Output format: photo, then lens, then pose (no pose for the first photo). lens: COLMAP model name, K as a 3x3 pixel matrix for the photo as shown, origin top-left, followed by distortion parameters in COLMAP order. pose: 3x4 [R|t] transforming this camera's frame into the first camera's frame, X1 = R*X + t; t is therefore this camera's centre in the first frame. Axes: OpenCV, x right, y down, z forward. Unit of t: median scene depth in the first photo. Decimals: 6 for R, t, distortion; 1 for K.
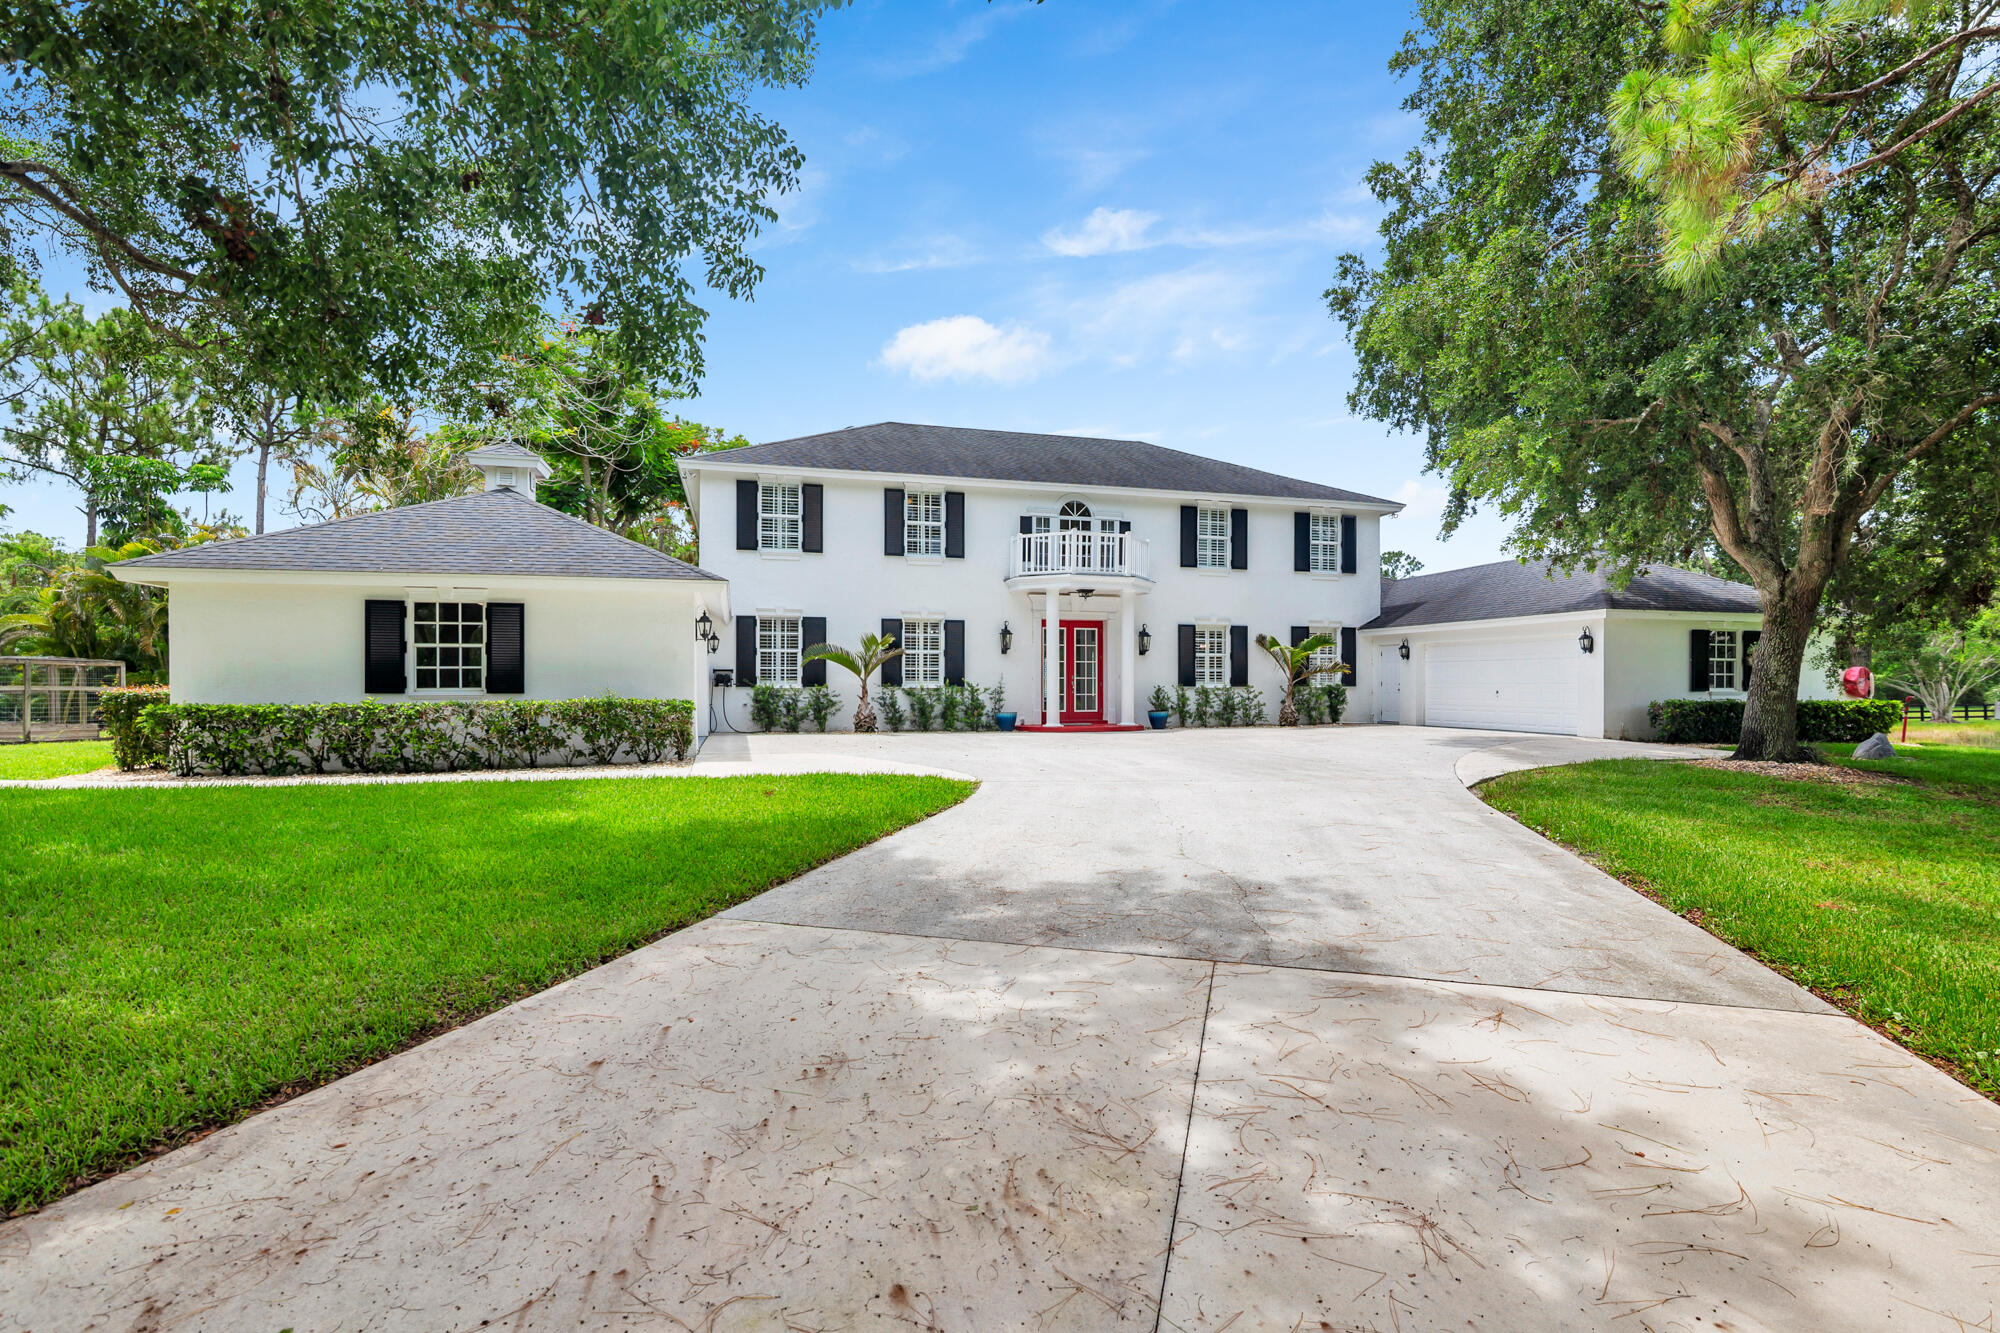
lens RADIAL K [[916.7, 0, 1016.9], [0, 916.7, 677.9], [0, 0, 1]] dist [-0.002019, -0.000283]
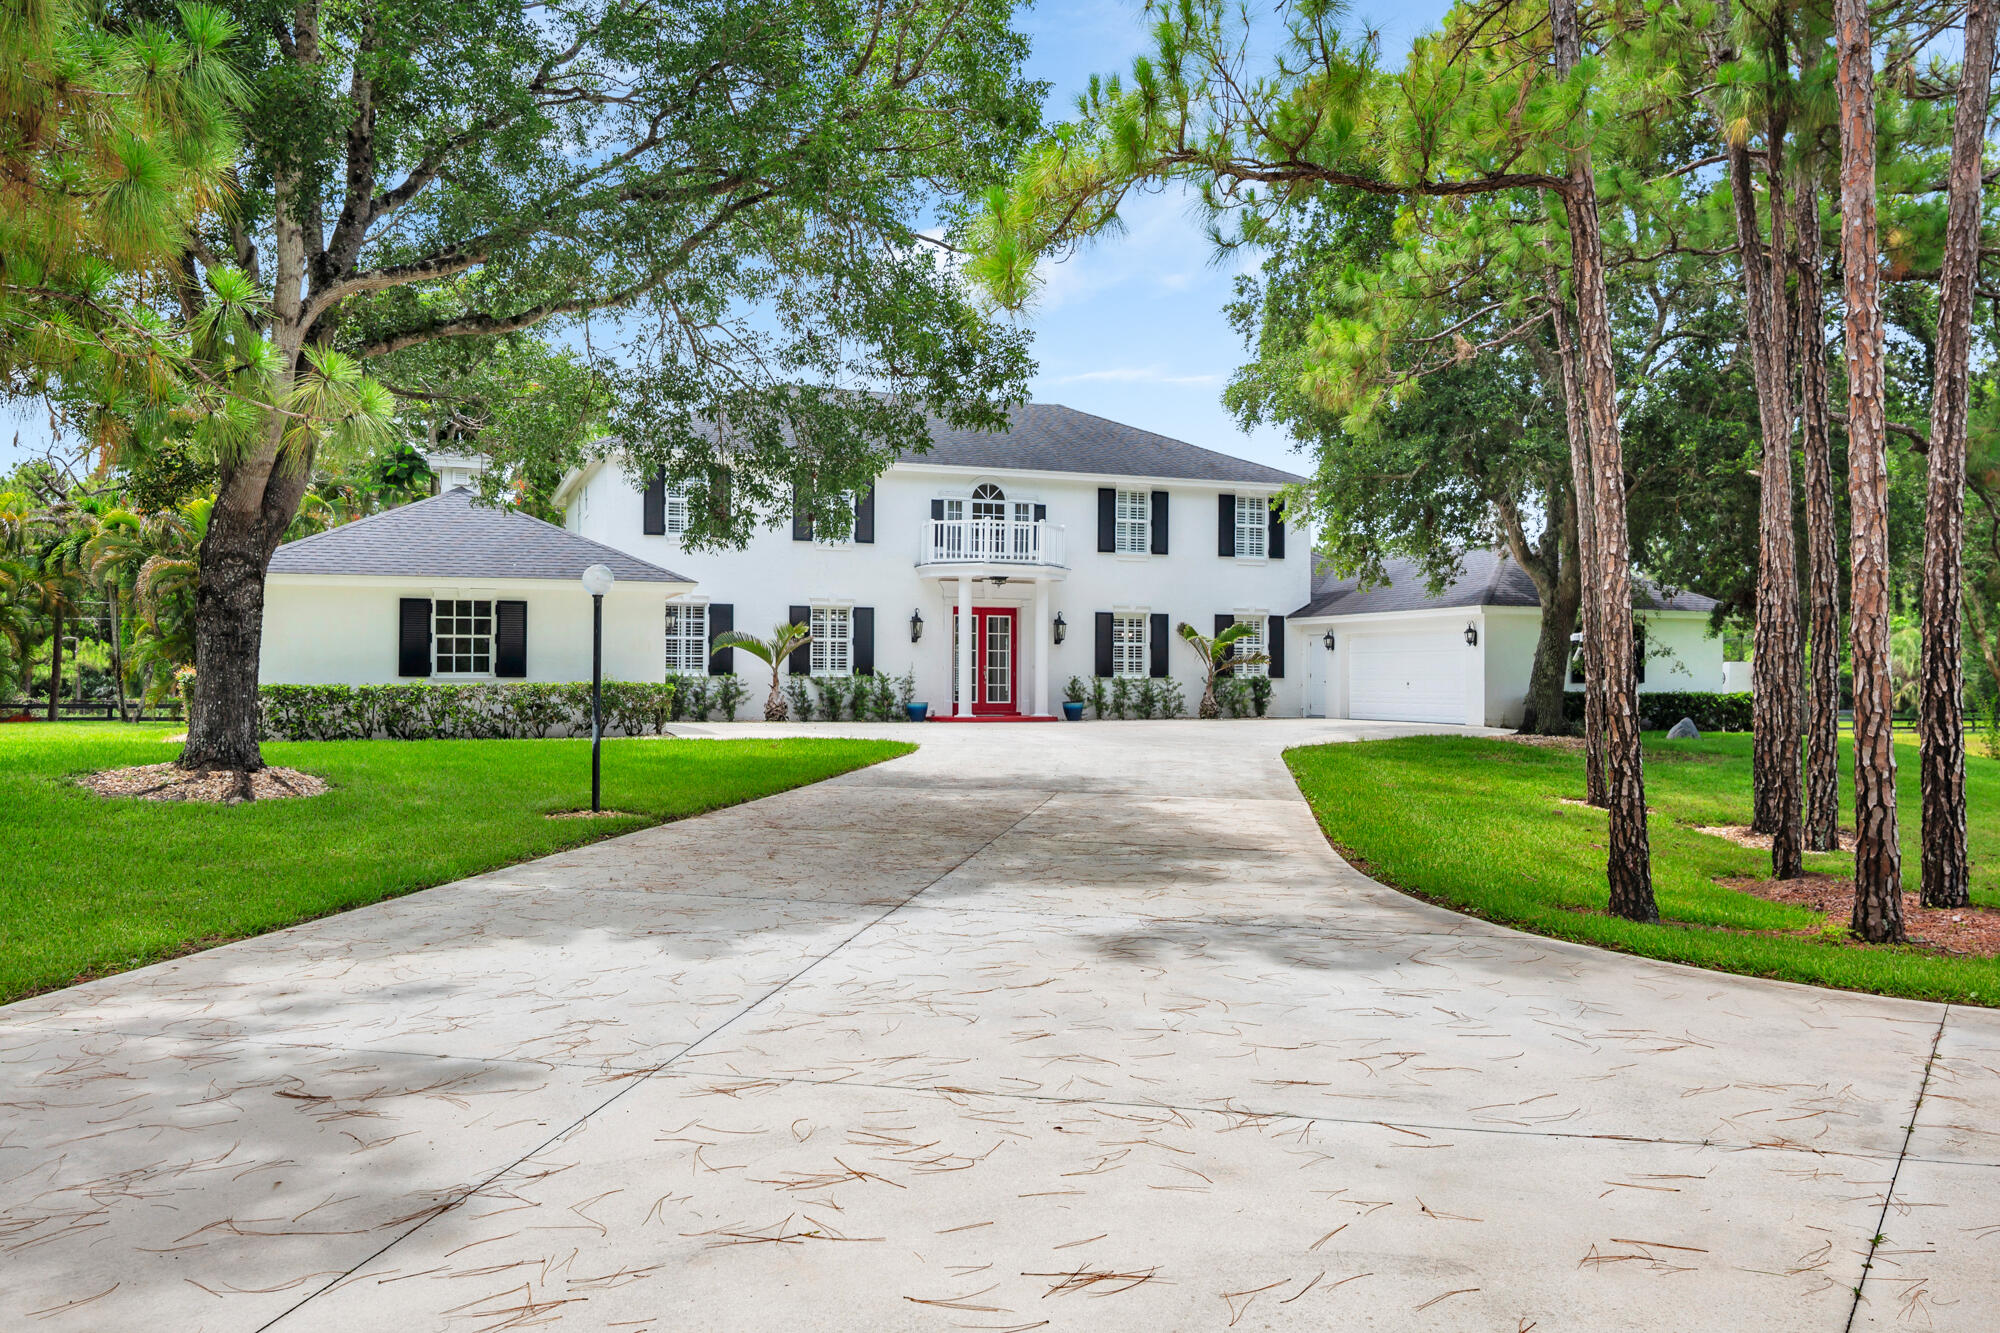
lens RADIAL K [[1438.8, 0, 980.7], [0, 1438.8, 645.6], [0, 0, 1]] dist [0.027670, 0.000478]
pose [[0.998050, 0.005671, 0.062156, -0.039494], [-0.004597, 0.999838, -0.017404, 0.003504], [-0.062244, 0.017084, 0.997915, -0.533187]]
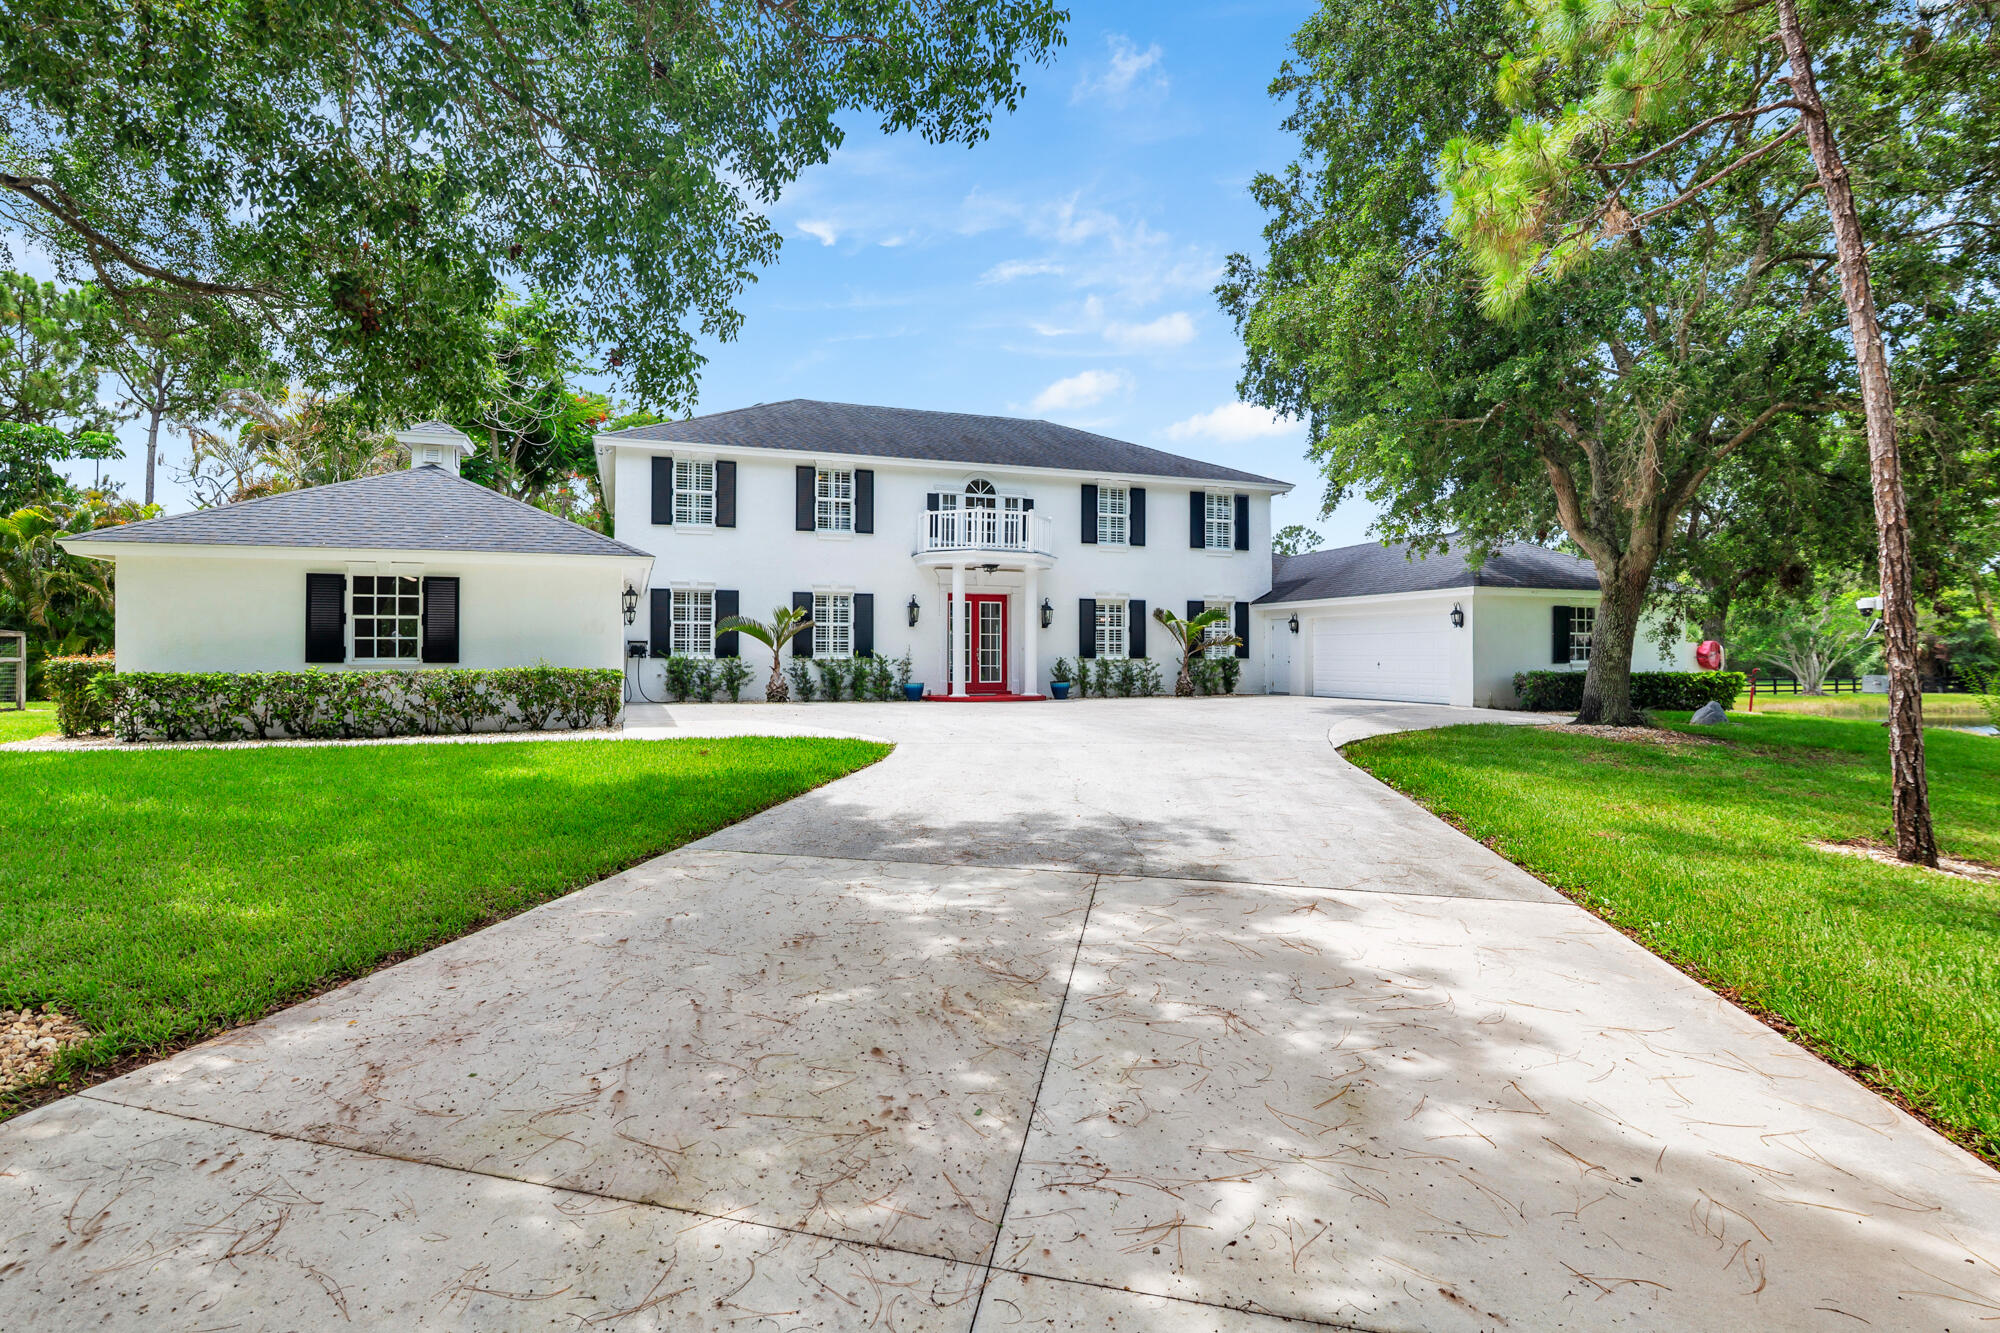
lens RADIAL K [[916.7, 0, 942.3], [0, 916.7, 630.2], [0, 0, 1]] dist [-0.002019, -0.000283]
pose [[0.999706, 0.002628, 0.024116, -0.004334], [-0.002098, 0.999757, -0.021949, 0.000800], [-0.024168, 0.021892, 0.999468, -0.038100]]
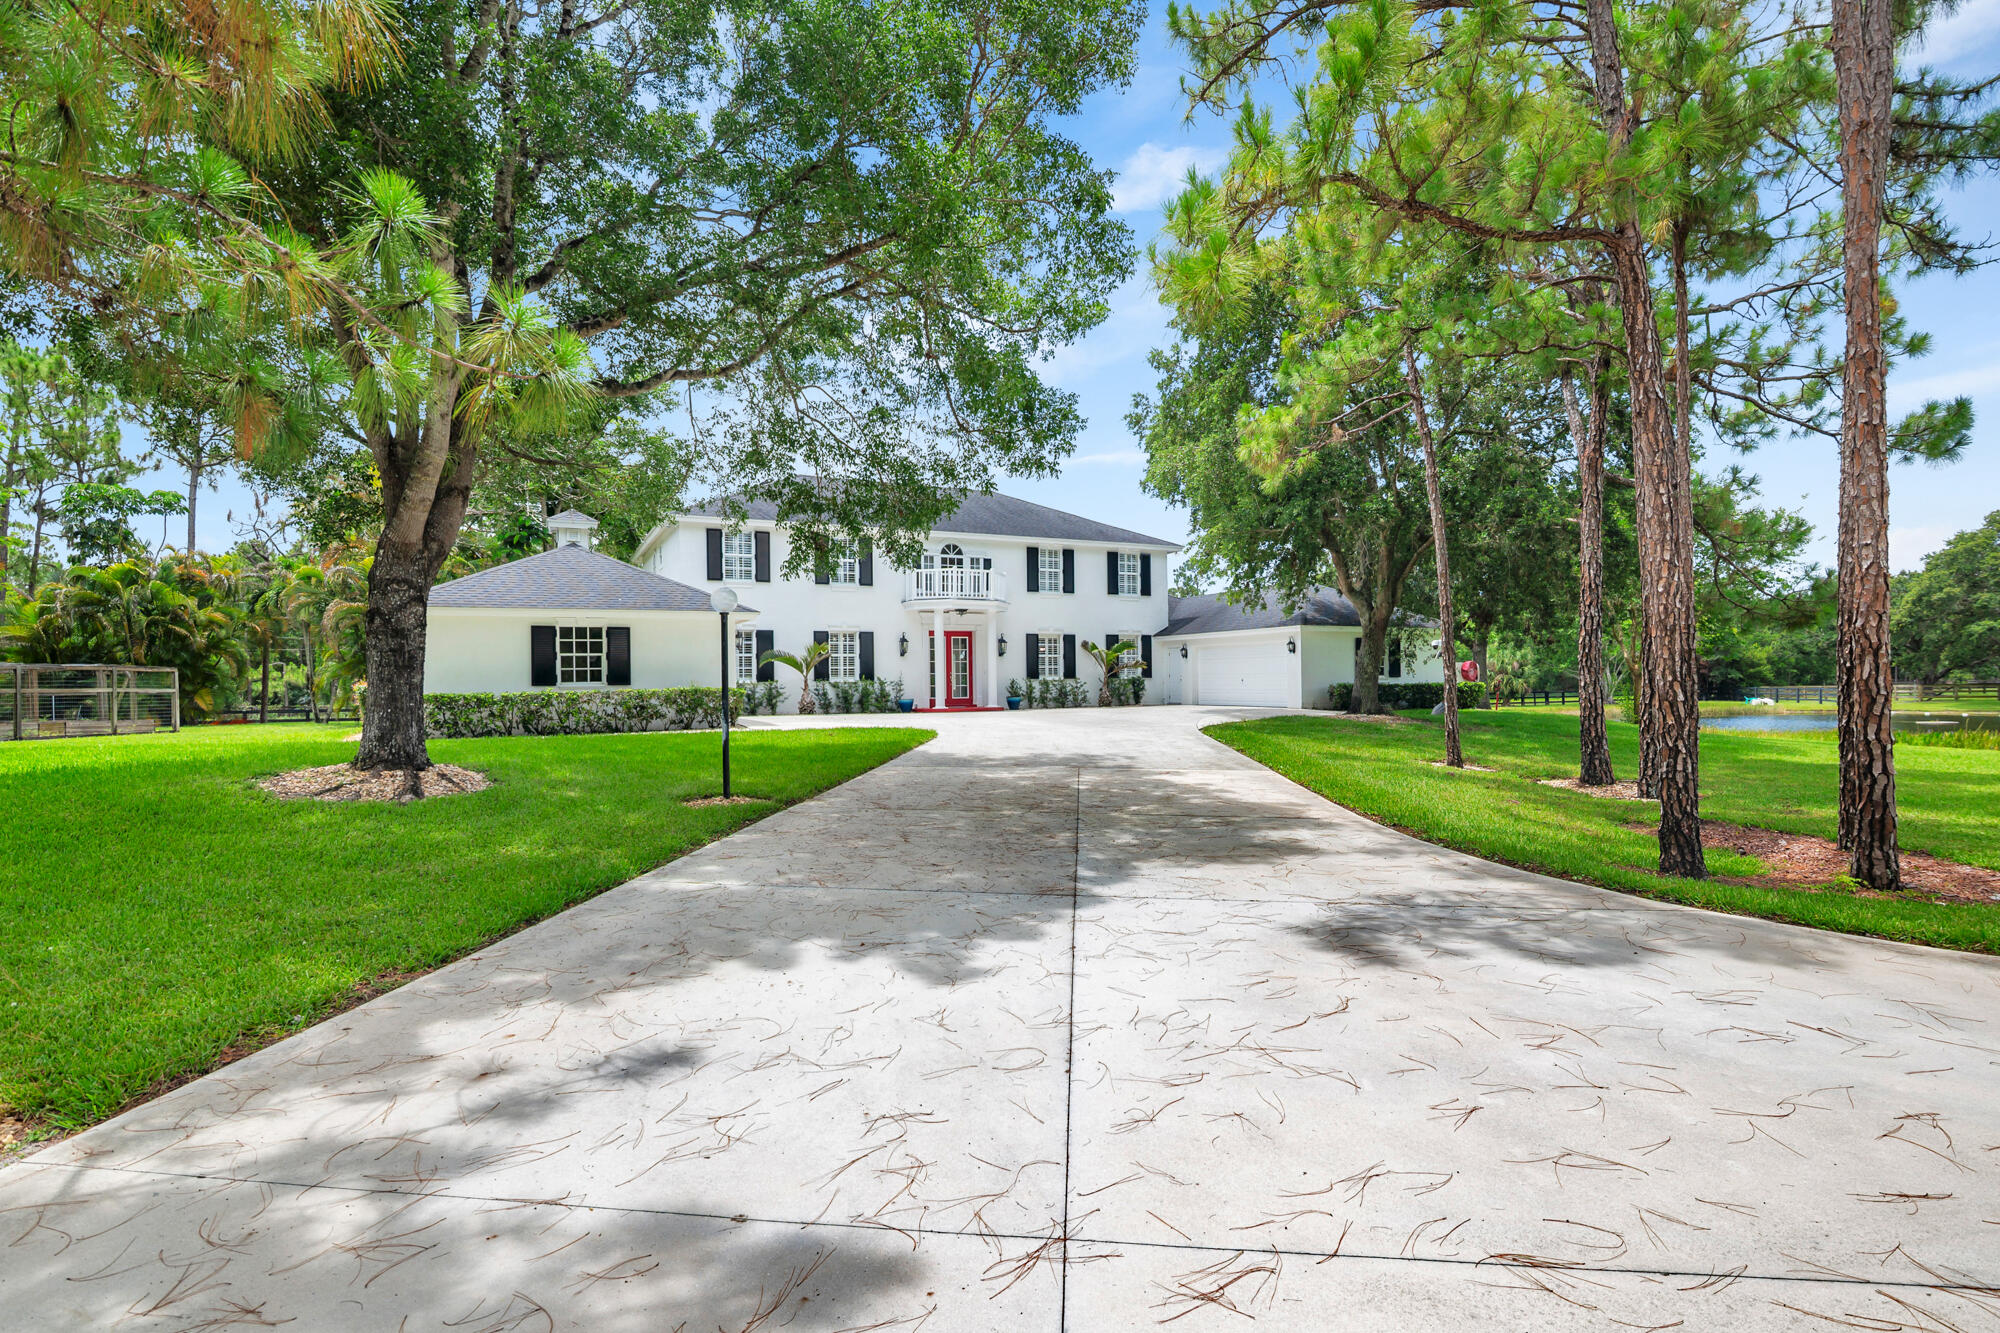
lens RADIAL K [[916.7, 0, 981.2], [0, 916.7, 679.0], [0, 0, 1]] dist [-0.002019, -0.000283]
pose [[0.988106, -0.011134, 0.153368, -0.110464], [0.010812, 0.999937, 0.002931, 0.005035], [-0.153391, -0.001238, 0.988165, -0.375873]]
